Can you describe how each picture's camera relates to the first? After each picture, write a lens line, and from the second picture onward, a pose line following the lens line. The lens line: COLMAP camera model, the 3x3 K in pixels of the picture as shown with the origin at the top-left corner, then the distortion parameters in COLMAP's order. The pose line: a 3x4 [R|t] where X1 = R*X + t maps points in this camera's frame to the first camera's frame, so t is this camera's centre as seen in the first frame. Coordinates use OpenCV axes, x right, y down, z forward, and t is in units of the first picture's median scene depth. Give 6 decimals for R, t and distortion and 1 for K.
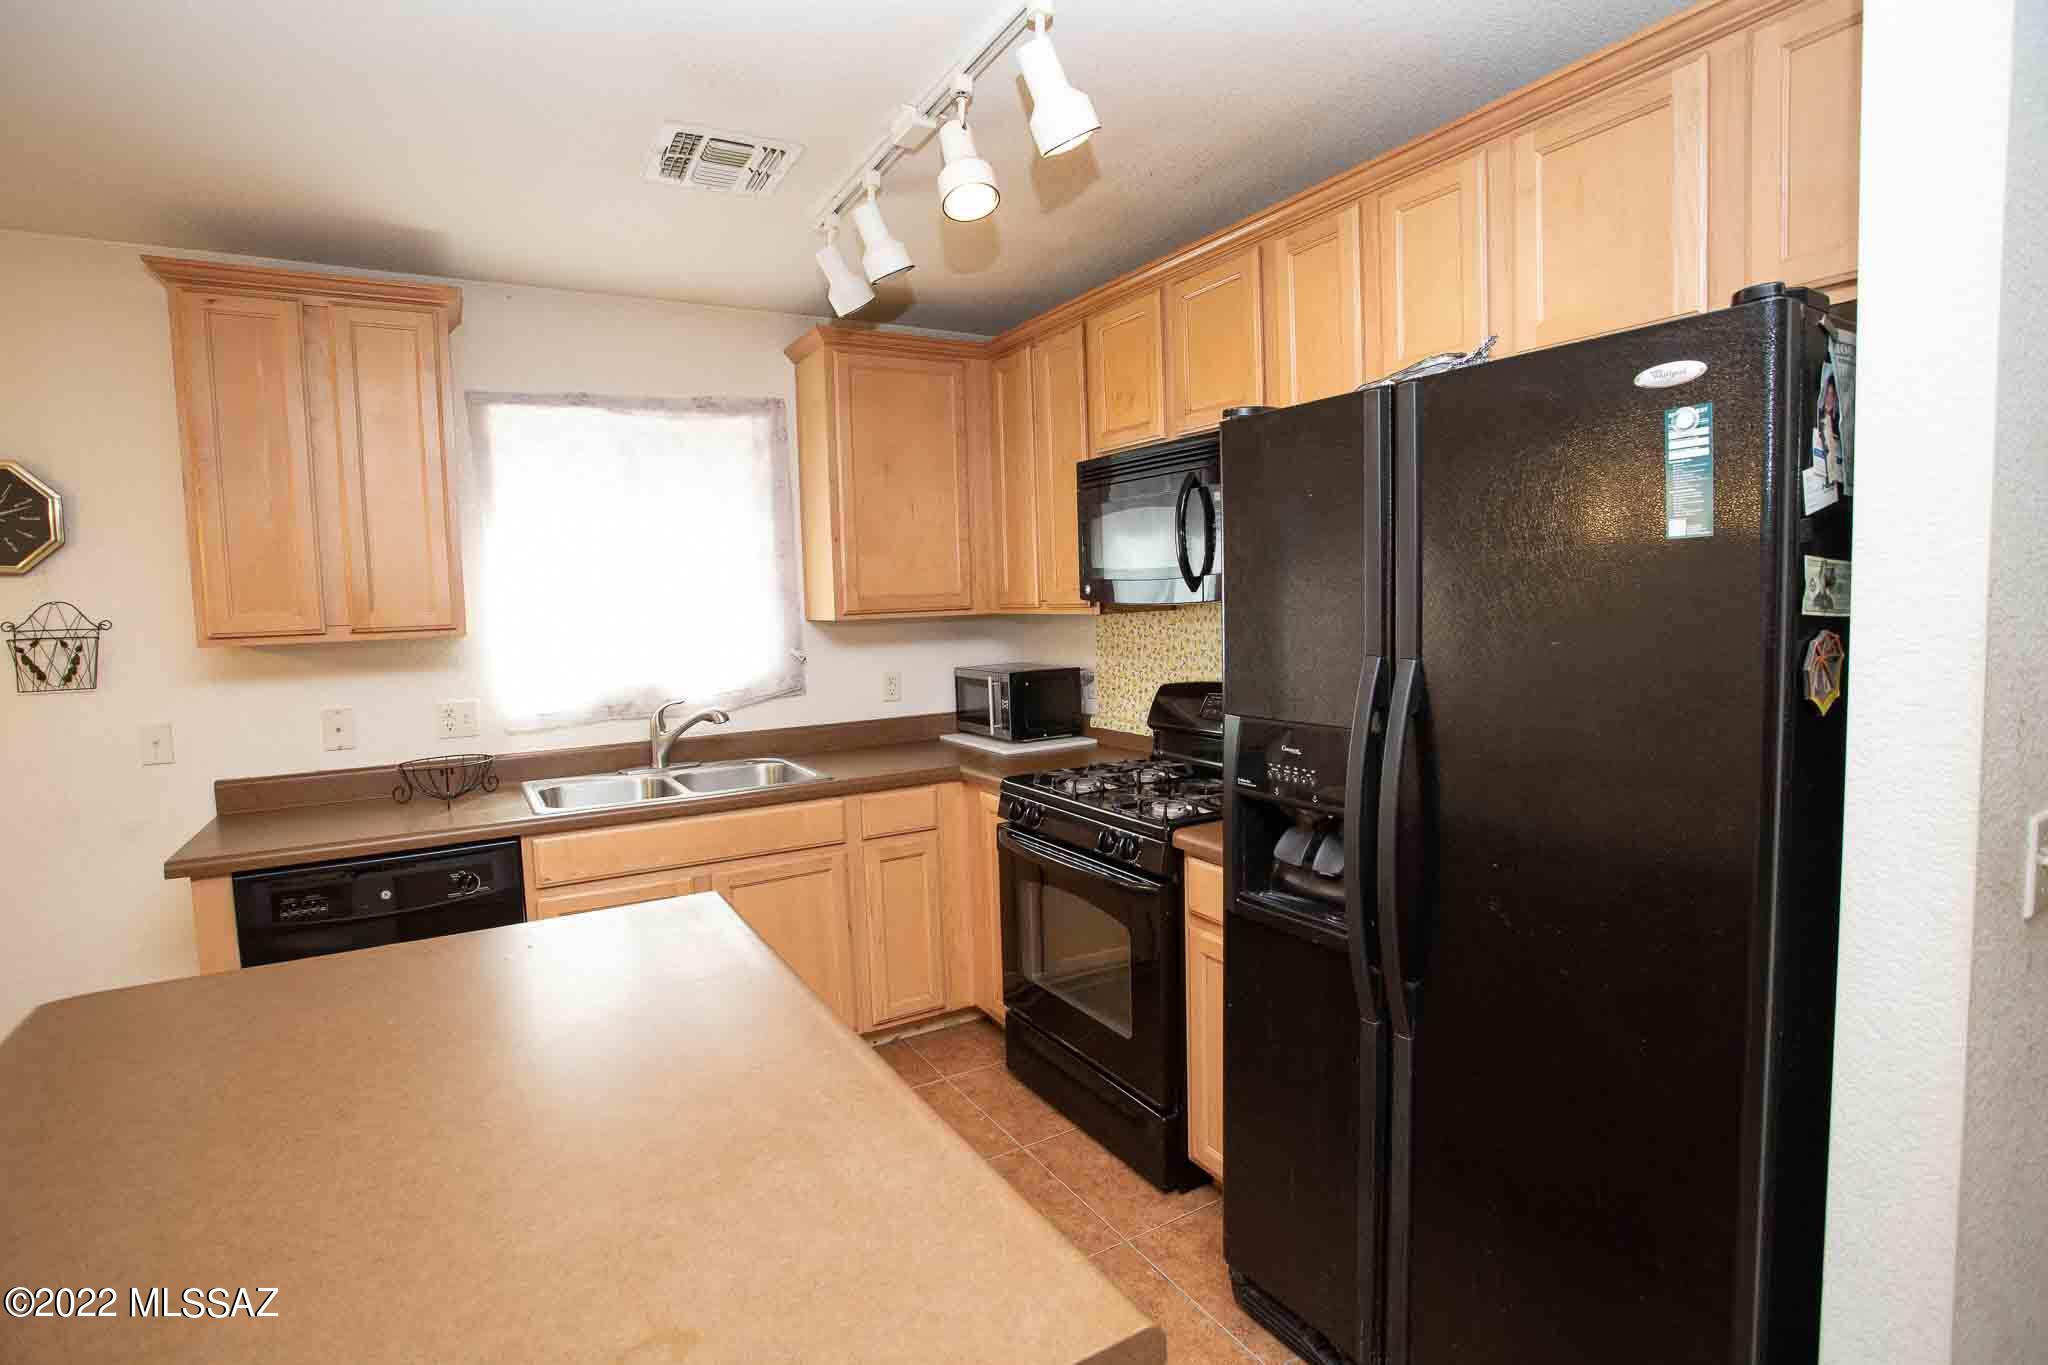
lens RADIAL K [[999.7, 0, 1033.1], [0, 999.7, 664.6], [0, 0, 1]] dist [-0.068597, 0.028779]
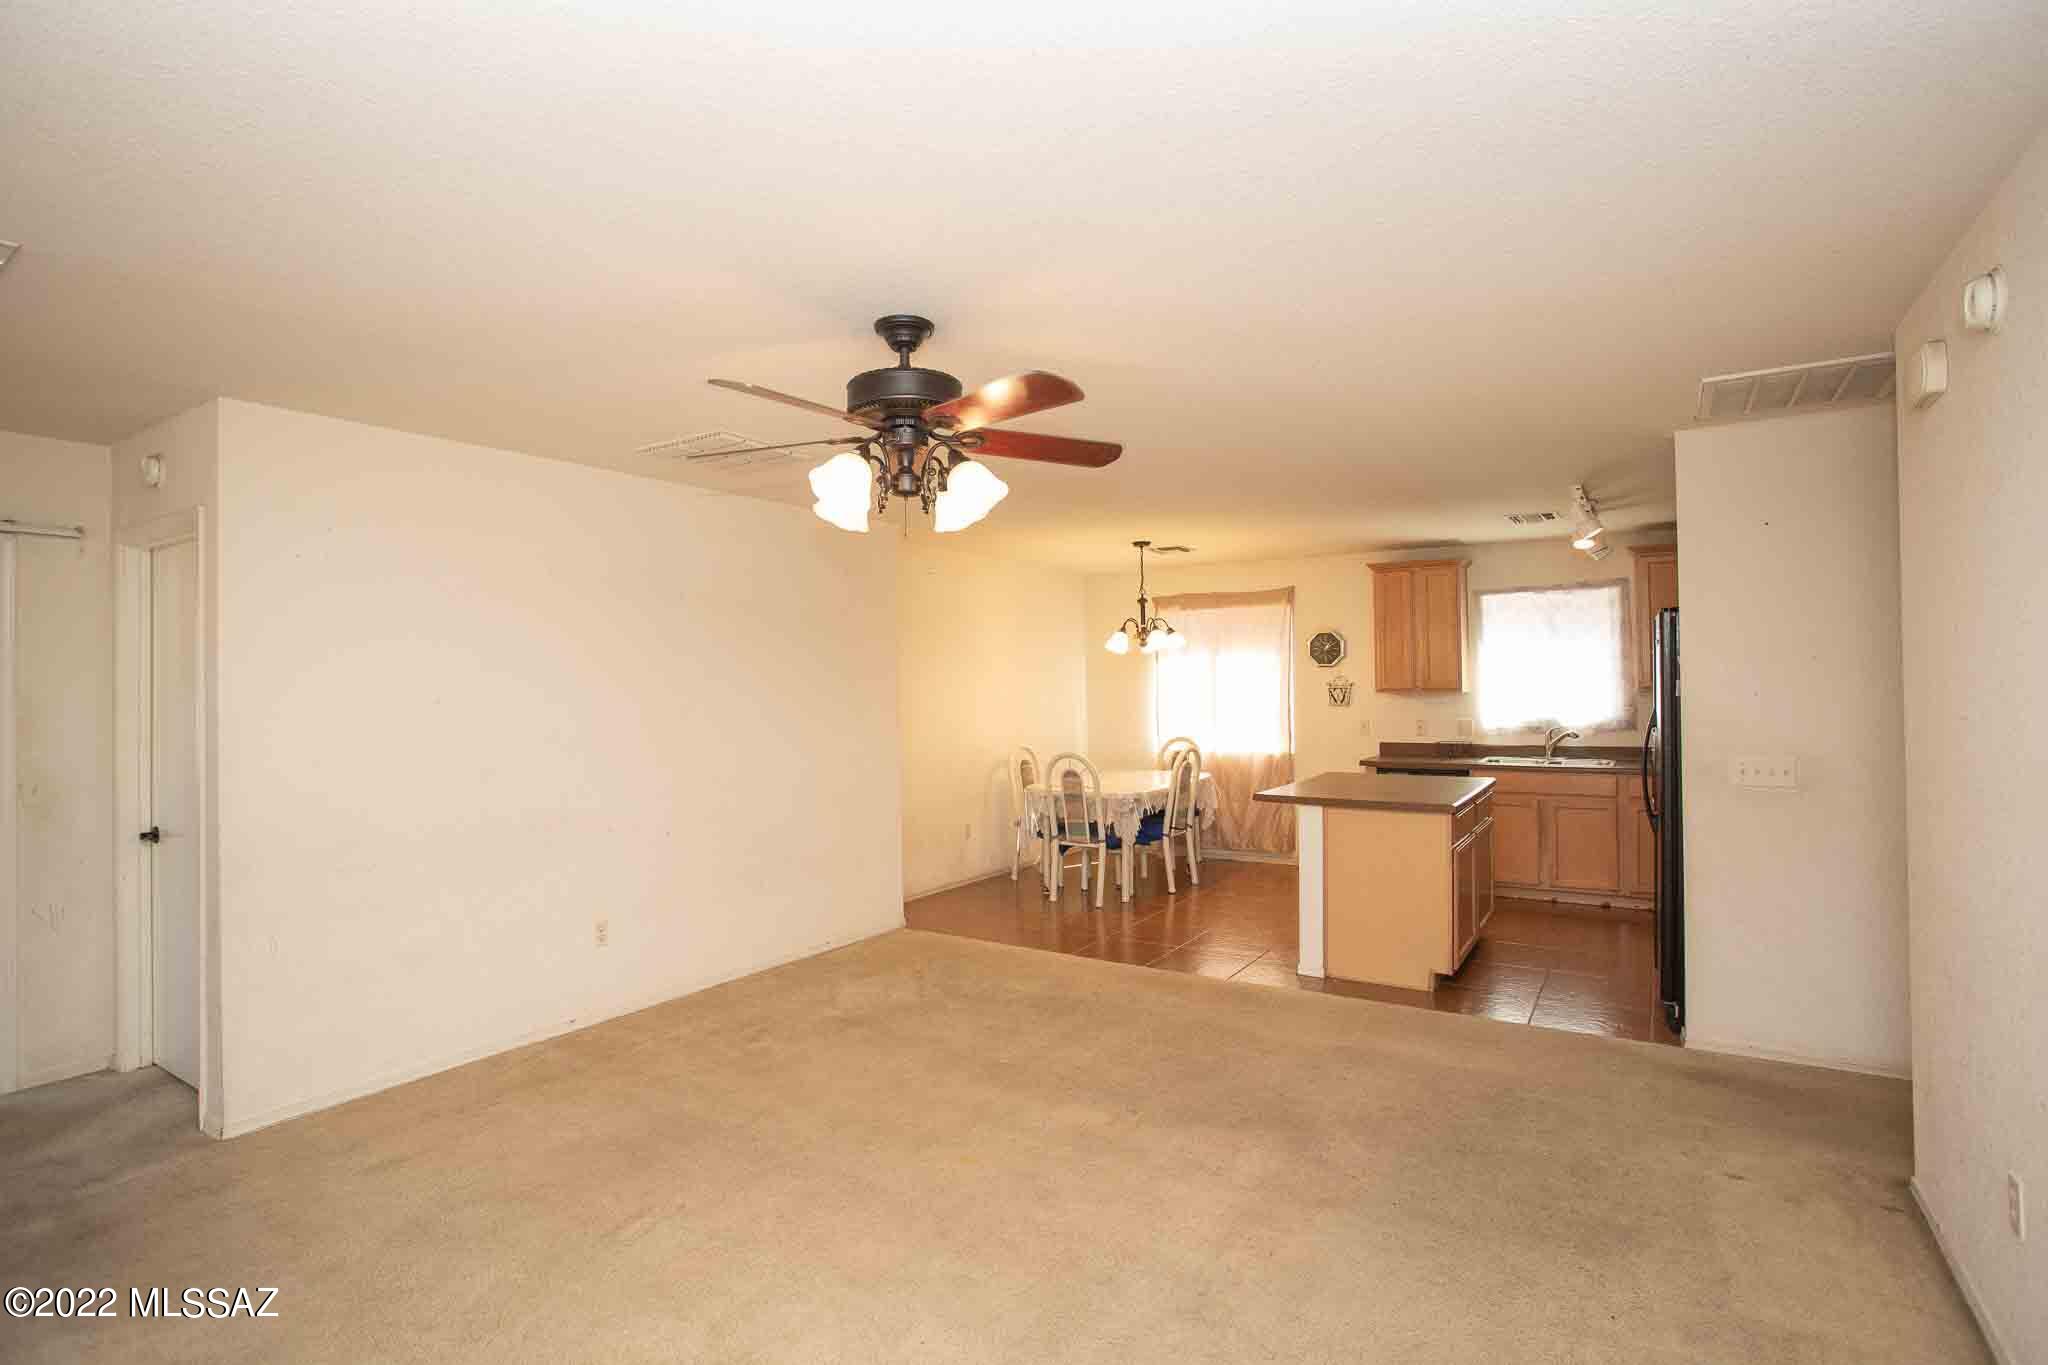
lens RADIAL K [[999.7, 0, 1033.1], [0, 999.7, 664.6], [0, 0, 1]] dist [-0.068597, 0.028779]
pose [[0.446670, 0.009997, -0.894643, 1.104768], [-0.065465, 0.997622, -0.021537, 0.023838], [0.892300, 0.068187, 0.446263, -1.034937]]
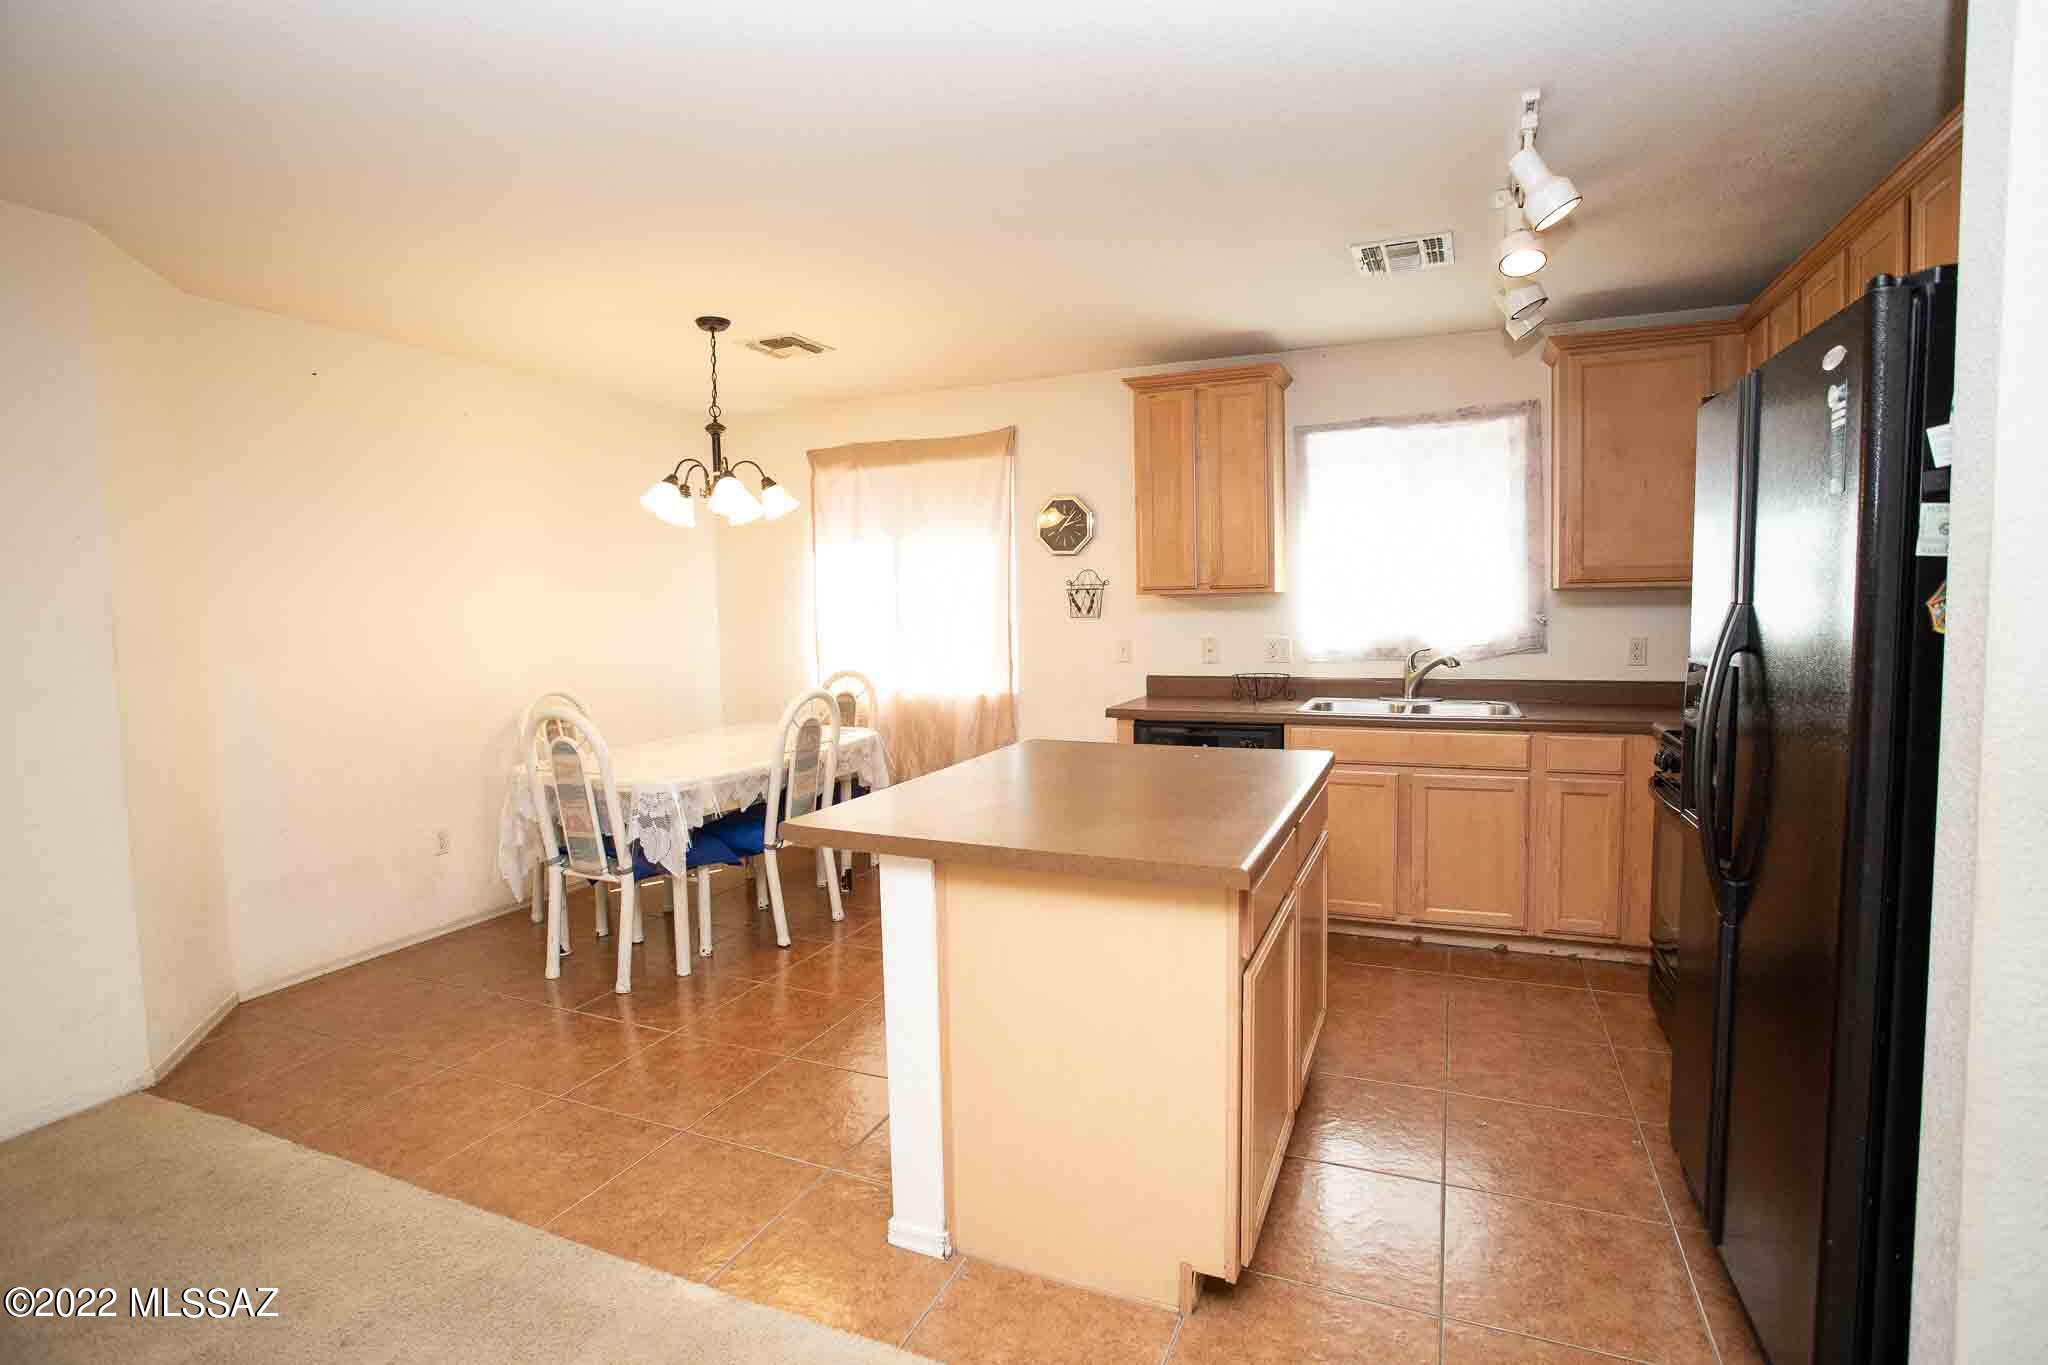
lens RADIAL K [[999.7, 0, 1033.1], [0, 999.7, 664.6], [0, 0, 1]] dist [-0.068597, 0.028779]
pose [[0.590814, 0.069753, -0.803787, 0.406606], [-0.056281, 0.997392, 0.045186, 0.030635], [0.804842, 0.018541, 0.593199, -0.191035]]
